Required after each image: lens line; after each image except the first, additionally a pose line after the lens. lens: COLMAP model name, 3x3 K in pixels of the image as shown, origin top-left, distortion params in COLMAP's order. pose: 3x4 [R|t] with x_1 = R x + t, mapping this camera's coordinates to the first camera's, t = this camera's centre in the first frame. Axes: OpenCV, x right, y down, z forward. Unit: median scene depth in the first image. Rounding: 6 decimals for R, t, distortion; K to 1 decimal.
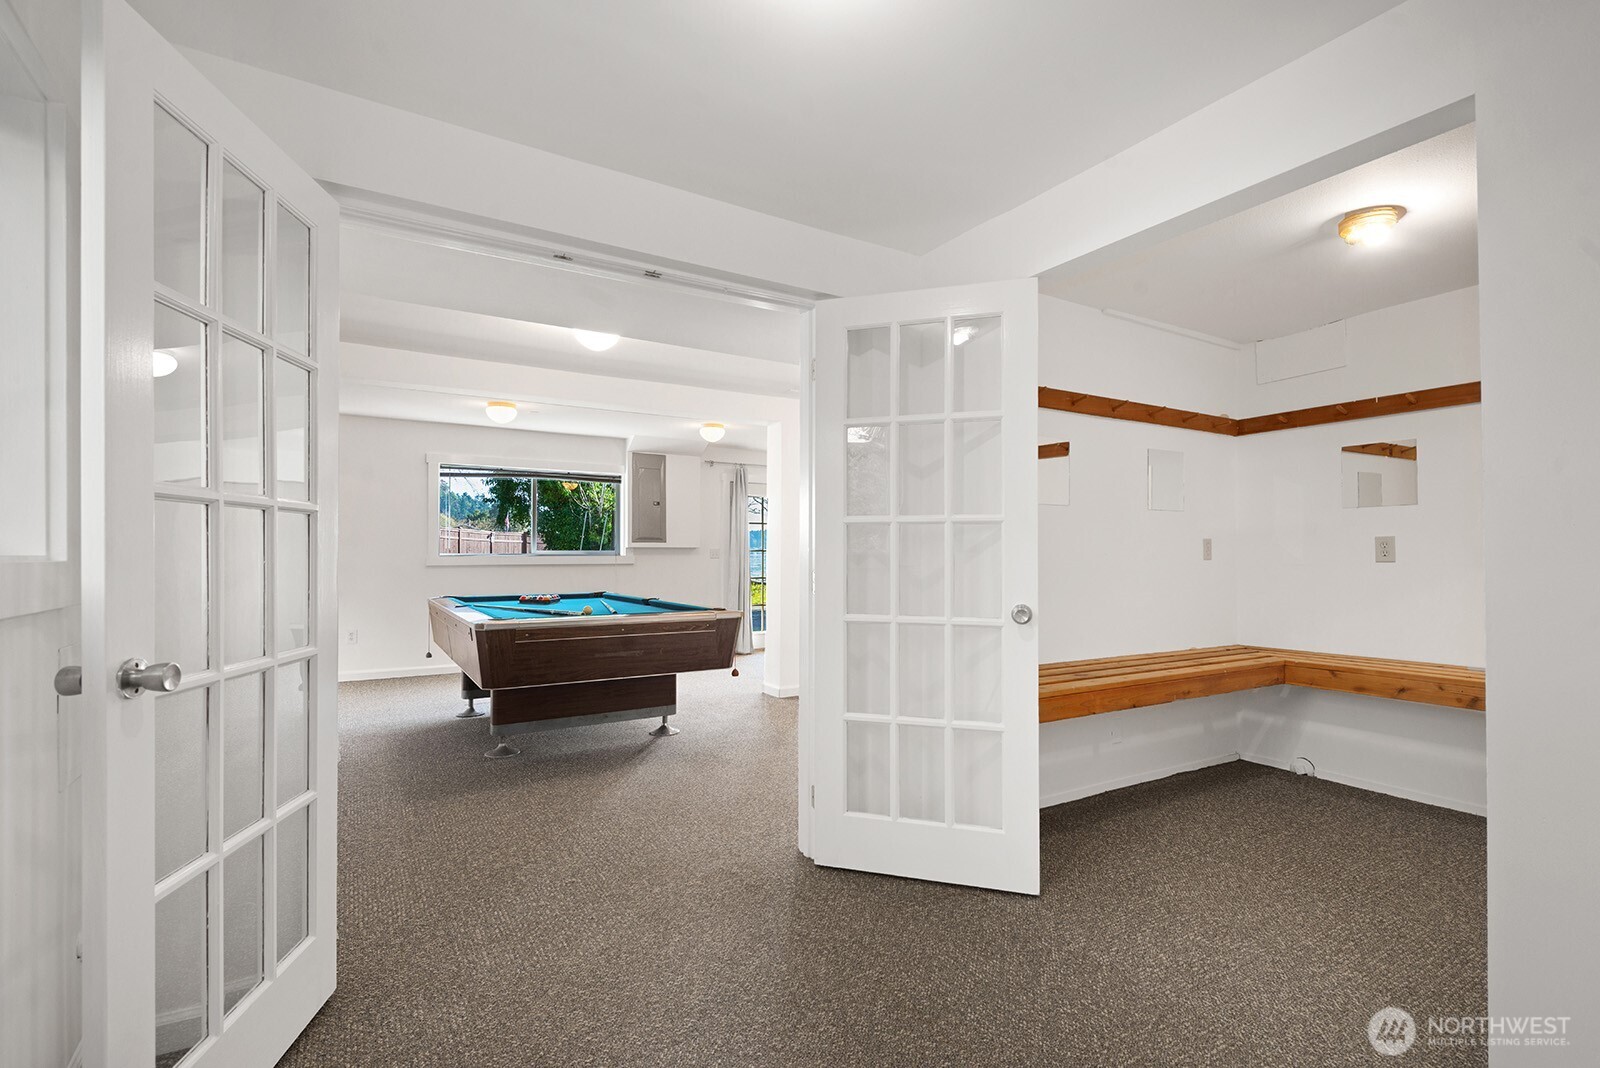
lens RADIAL K [[761.7, 0, 801.6], [0, 761.7, 553.8], [0, 0, 1]] dist [0.000439, 0.000006]
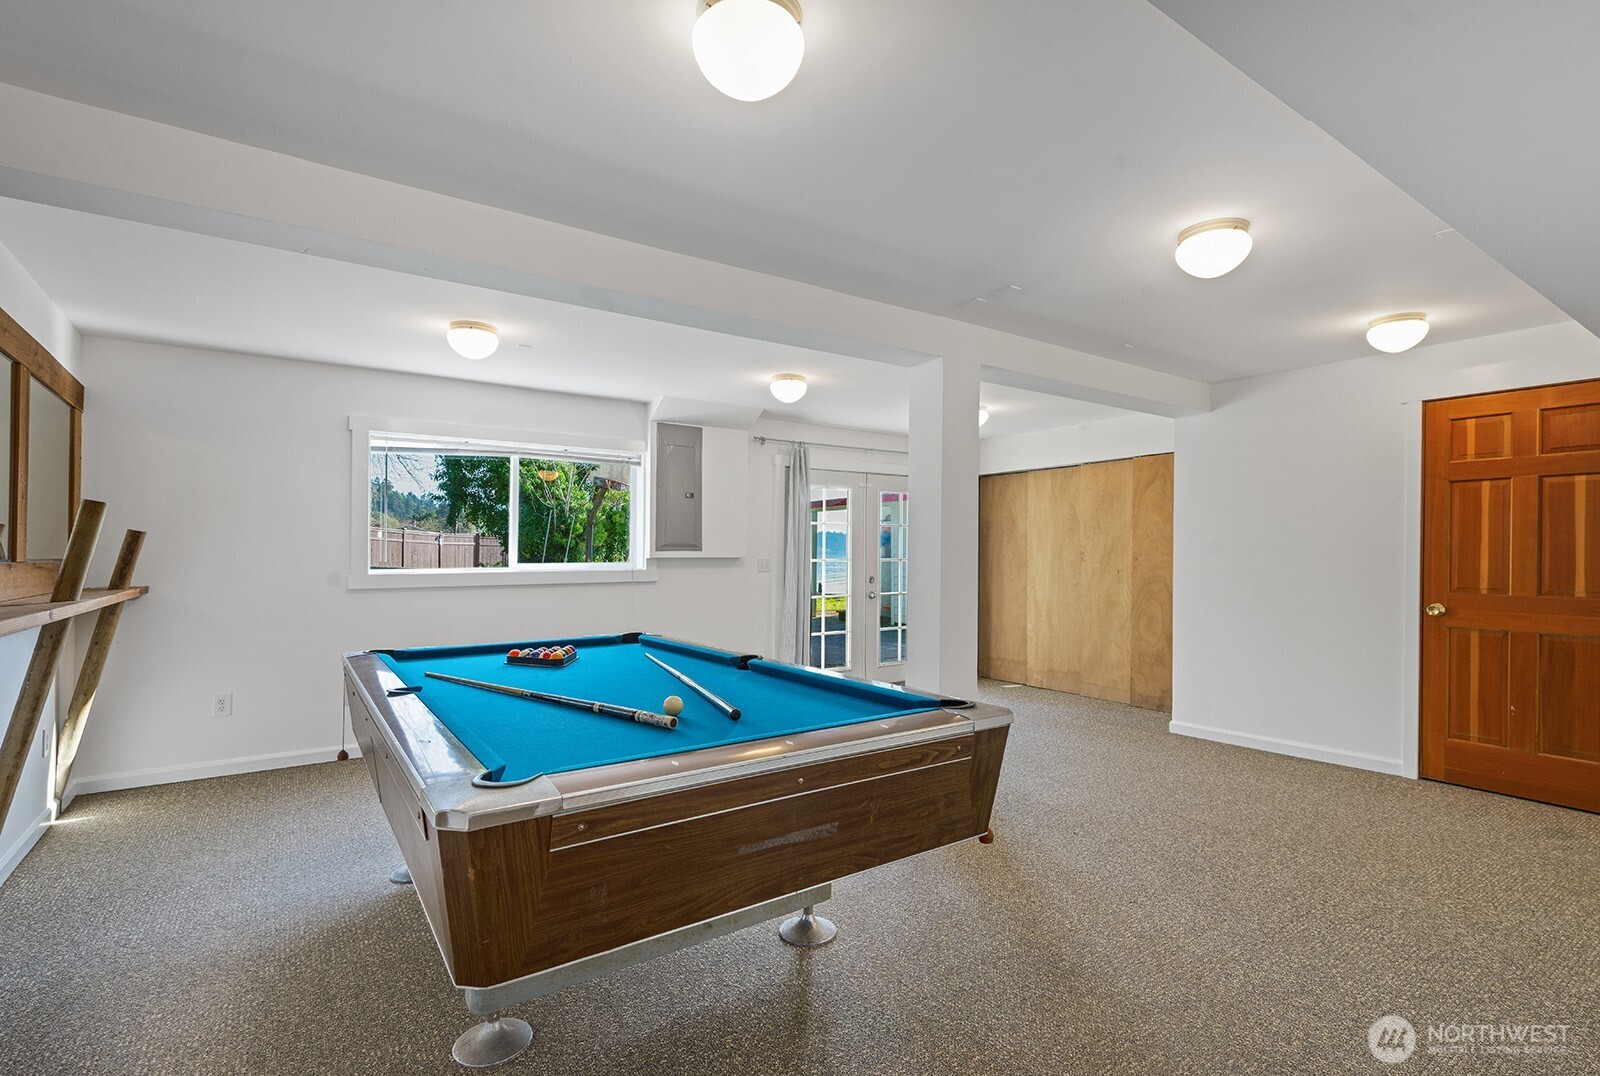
lens RADIAL K [[755.4, 0, 800.0], [0, 755.4, 538.0], [0, 0, 1]] dist [-0.001971, -0.000127]
pose [[0.998138, -0.000626, 0.061000, -0.124502], [0.001955, 0.999762, -0.021737, -0.010637], [-0.060972, 0.021816, 0.997901, 0.282112]]
